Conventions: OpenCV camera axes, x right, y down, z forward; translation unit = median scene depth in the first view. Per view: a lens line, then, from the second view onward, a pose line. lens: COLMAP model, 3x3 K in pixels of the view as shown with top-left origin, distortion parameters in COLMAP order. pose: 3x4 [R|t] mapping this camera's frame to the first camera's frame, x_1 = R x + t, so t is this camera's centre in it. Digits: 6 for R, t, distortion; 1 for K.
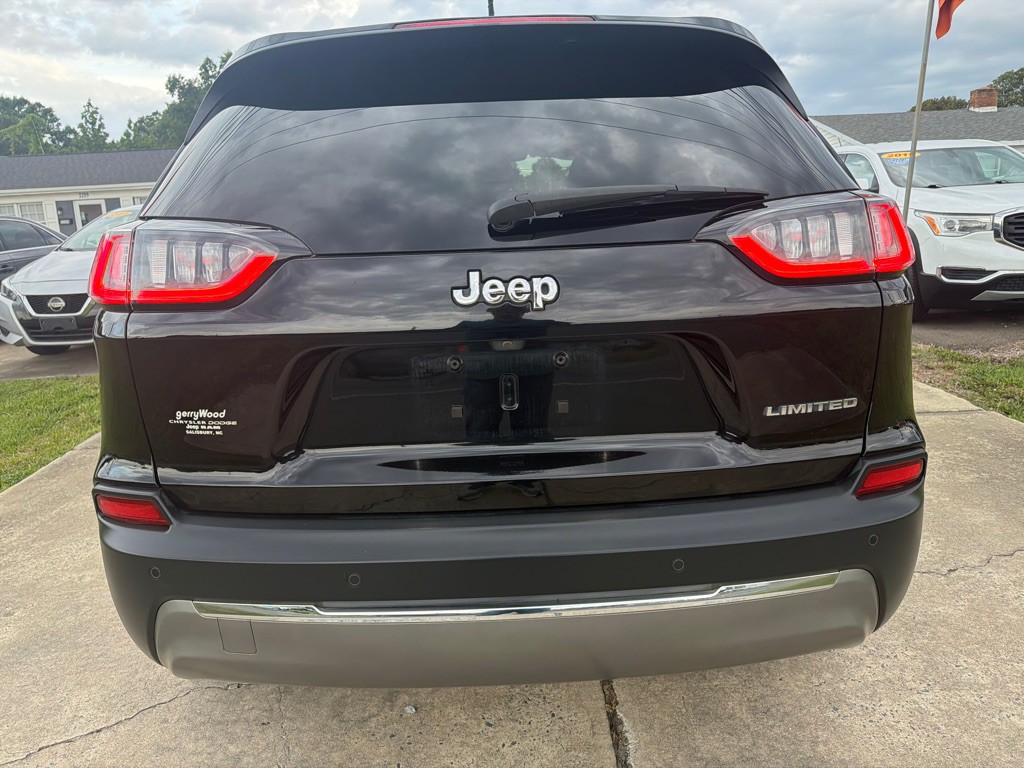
lens RADIAL K [[722.0, 0, 513.1], [0, 722.0, 383.2], [0, 0, 1]] dist [0.024114, -0.029075]
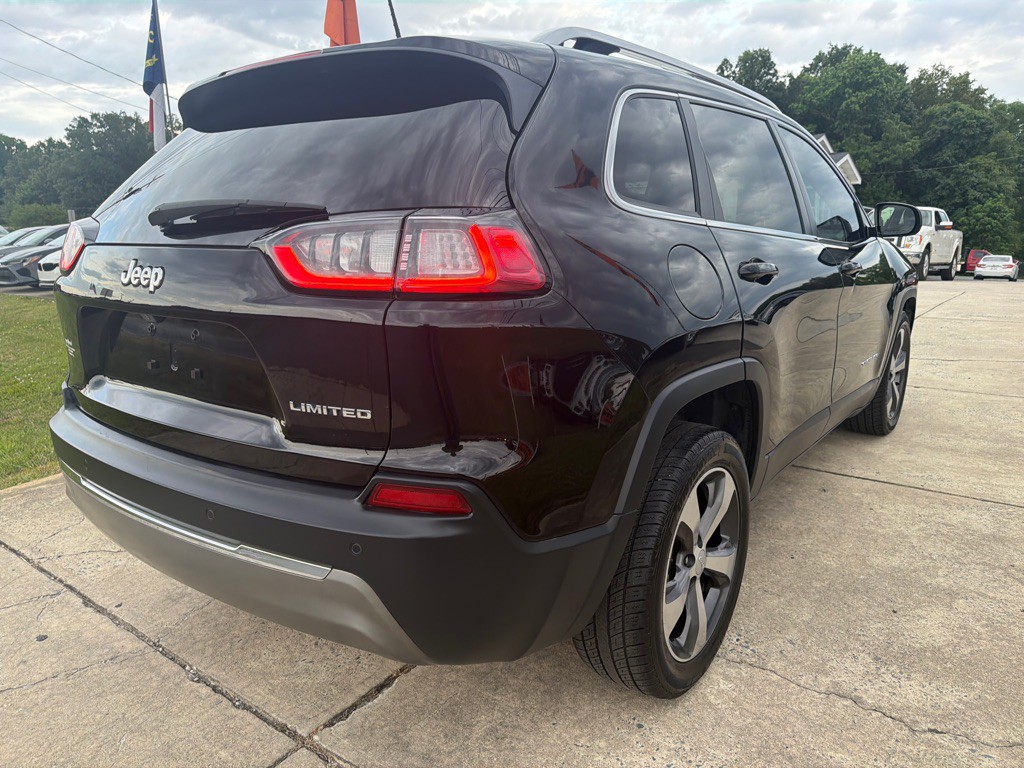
lens RADIAL K [[722.0, 0, 506.7], [0, 722.0, 393.2], [0, 0, 1]] dist [0.024114, -0.029075]
pose [[0.788340, 0.170869, -0.591037, 0.873446], [-0.160911, 0.984484, 0.069988, -0.075679], [0.593825, 0.039929, 0.803603, 0.207800]]
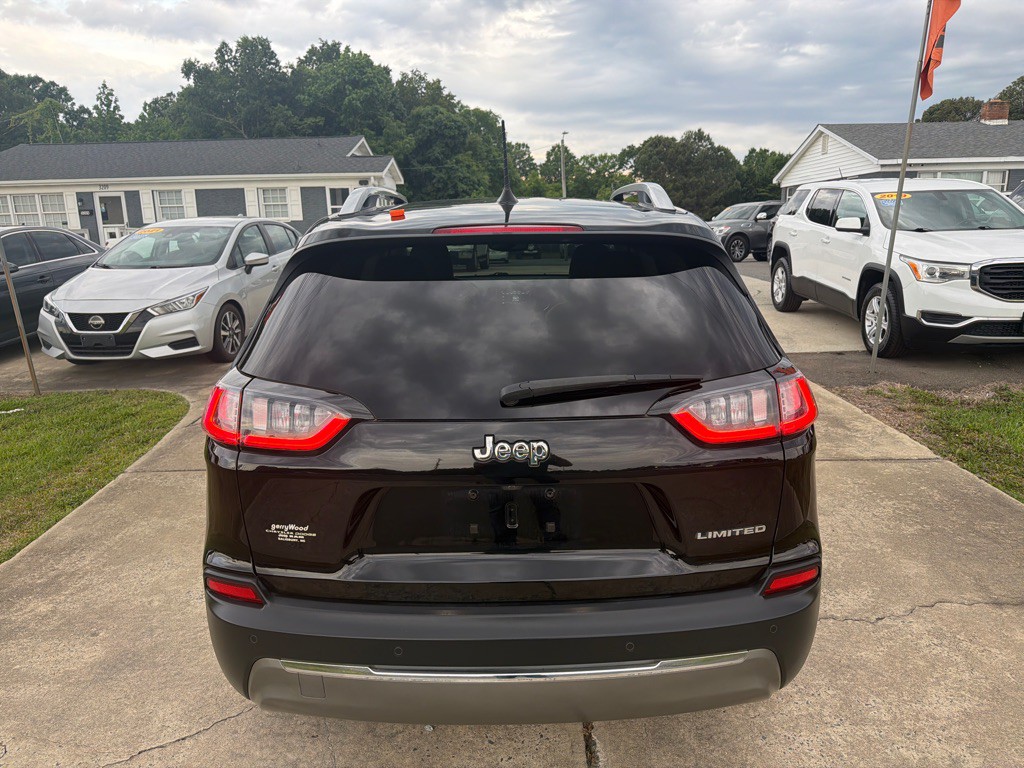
lens RADIAL K [[722.0, 0, 518.3], [0, 722.0, 389.0], [0, 0, 1]] dist [0.024114, -0.029075]
pose [[0.999658, 0.025933, -0.003351, 0.003344], [-0.025846, 0.999384, 0.023751, -0.183410], [0.003965, -0.023656, 0.999712, -0.261445]]
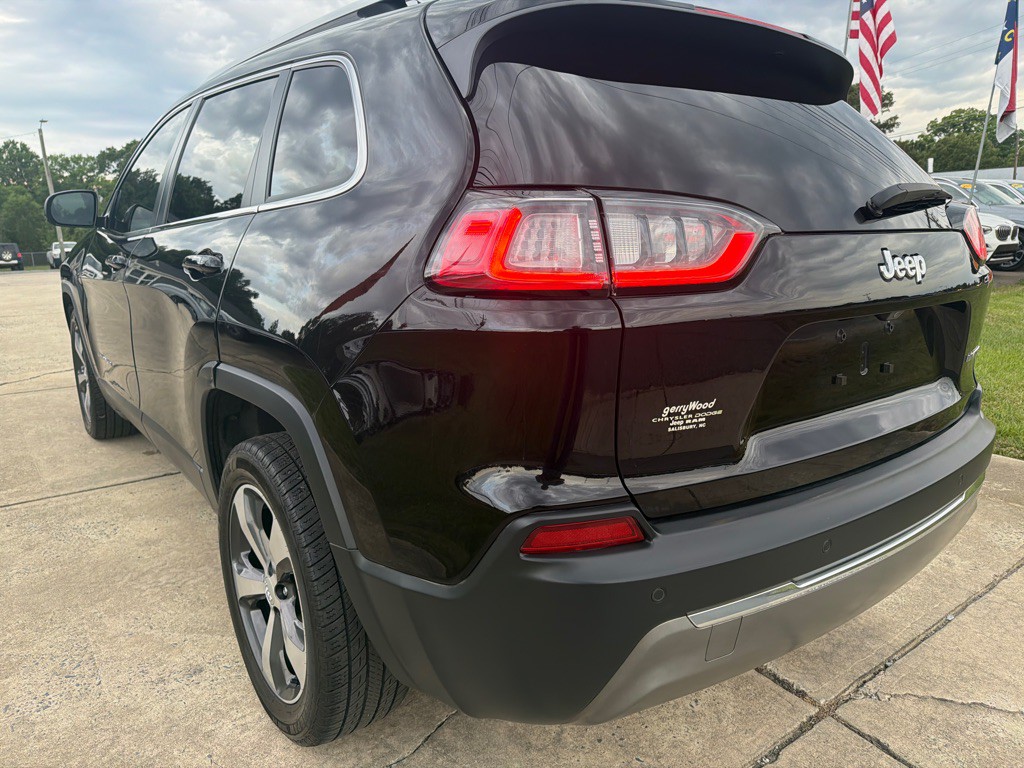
lens RADIAL K [[722.0, 0, 508.6], [0, 722.0, 392.9], [0, 0, 1]] dist [0.024114, -0.029075]
pose [[0.808792, -0.101488, 0.579272, -0.780649], [0.099844, 0.994394, 0.034814, -0.019893], [-0.579558, 0.029680, 0.814391, 0.271104]]
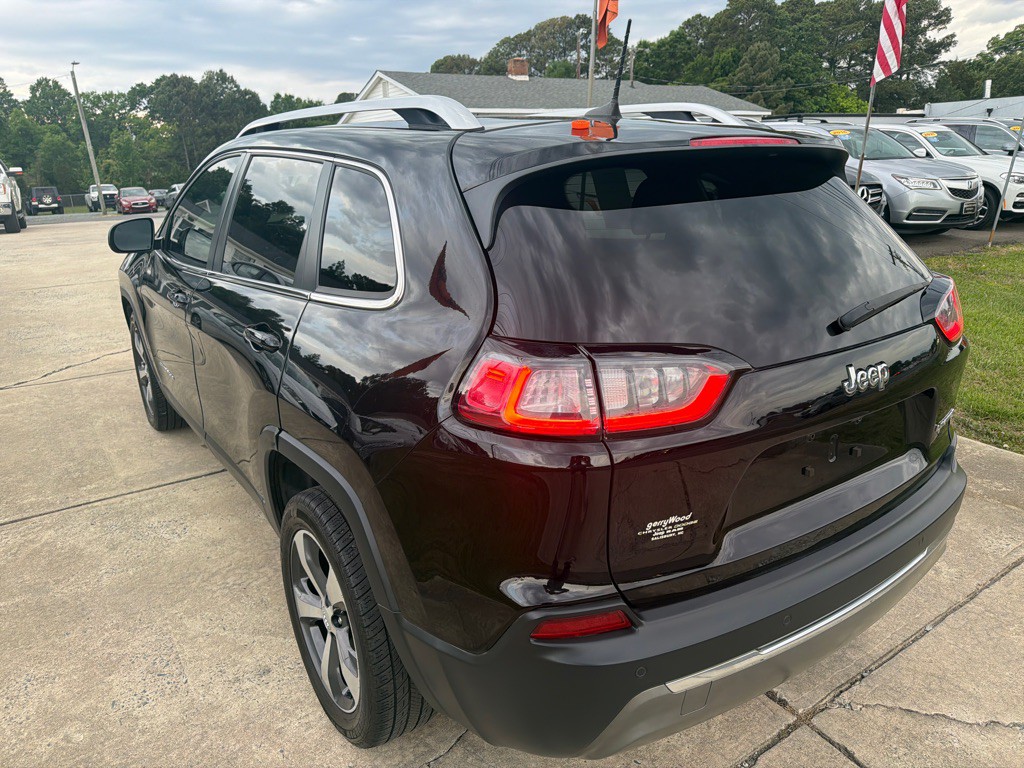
lens RADIAL K [[722.0, 0, 506.7], [0, 722.0, 390.1], [0, 0, 1]] dist [0.024114, -0.029075]
pose [[0.834877, -0.148290, 0.530086, -0.822151], [0.103347, 0.988130, 0.113658, -0.210754], [-0.540648, -0.040108, 0.840292, 0.145766]]
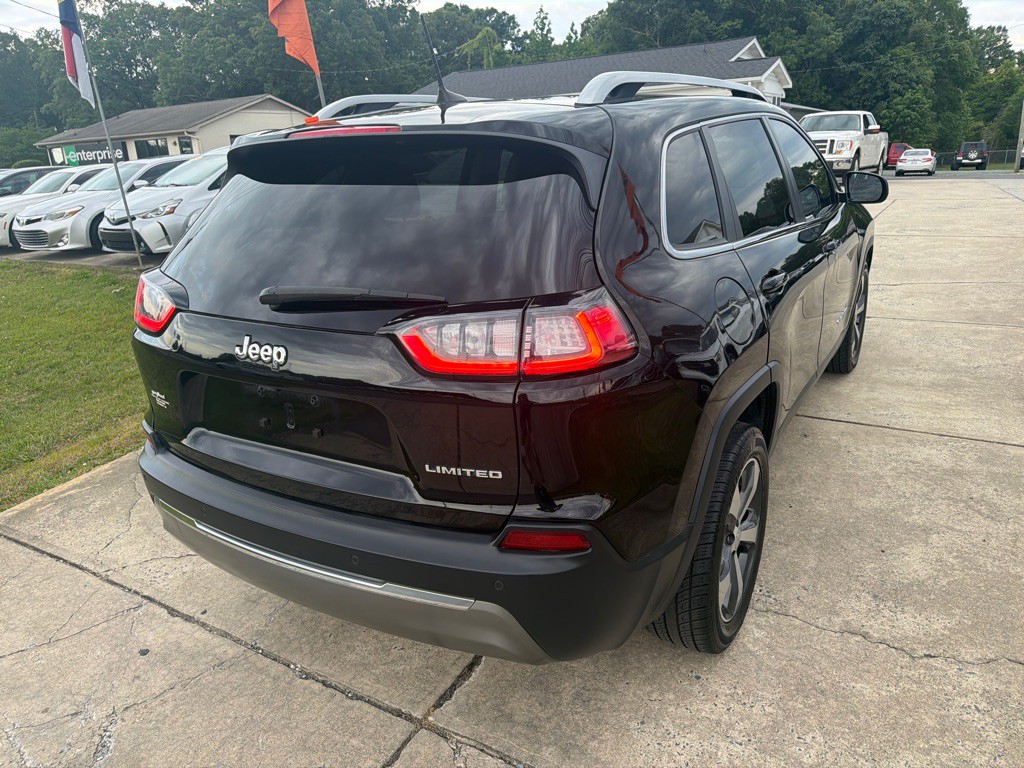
lens RADIAL K [[722.0, 0, 517.6], [0, 722.0, 391.9], [0, 0, 1]] dist [0.024114, -0.029075]
pose [[0.852053, 0.173700, -0.493796, 0.762367], [-0.100534, 0.980079, 0.171283, -0.228743], [0.513711, -0.096298, 0.852542, -0.003091]]
